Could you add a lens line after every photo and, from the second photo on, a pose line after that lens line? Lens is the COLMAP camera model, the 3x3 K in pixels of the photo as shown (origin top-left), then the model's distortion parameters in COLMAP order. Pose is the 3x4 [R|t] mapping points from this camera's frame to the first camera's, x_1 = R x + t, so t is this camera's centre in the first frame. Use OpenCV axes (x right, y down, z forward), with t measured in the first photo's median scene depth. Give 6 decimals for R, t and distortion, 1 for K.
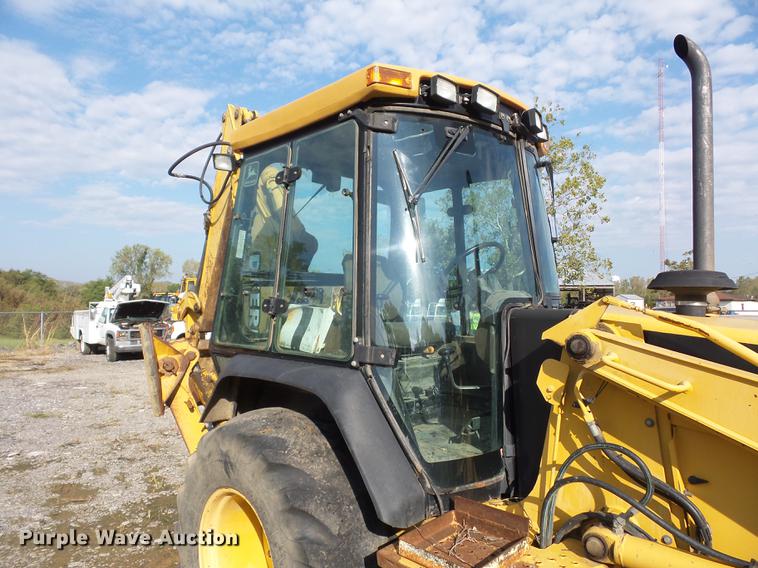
lens RADIAL K [[529.4, 0, 380.7], [0, 529.4, 281.7], [0, 0, 1]] dist [-0.010427, -0.003177]
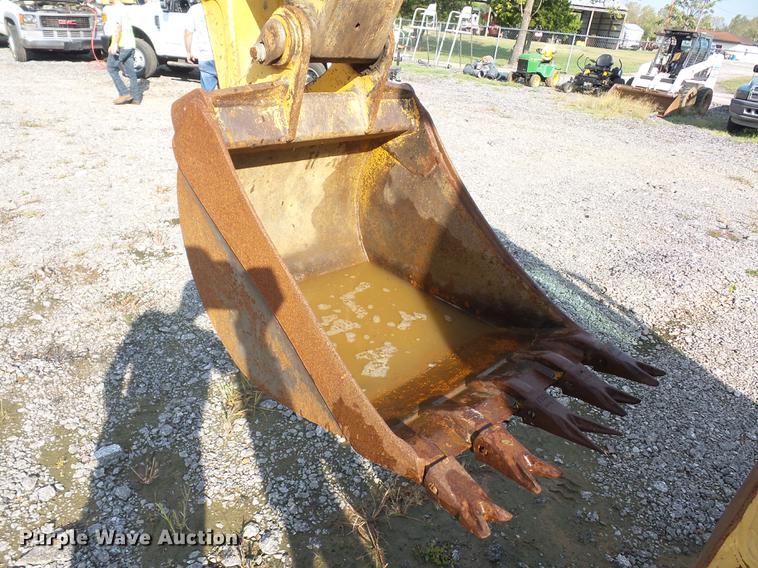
lens RADIAL K [[526.9, 0, 380.4], [0, 526.9, 286.9], [0, 0, 1]] dist [0.018542, -0.026792]
pose [[0.993521, 0.047702, 0.103156, -0.586742], [-0.093012, 0.862863, 0.496805, 0.112206], [-0.065311, -0.503181, 0.861710, 1.350736]]
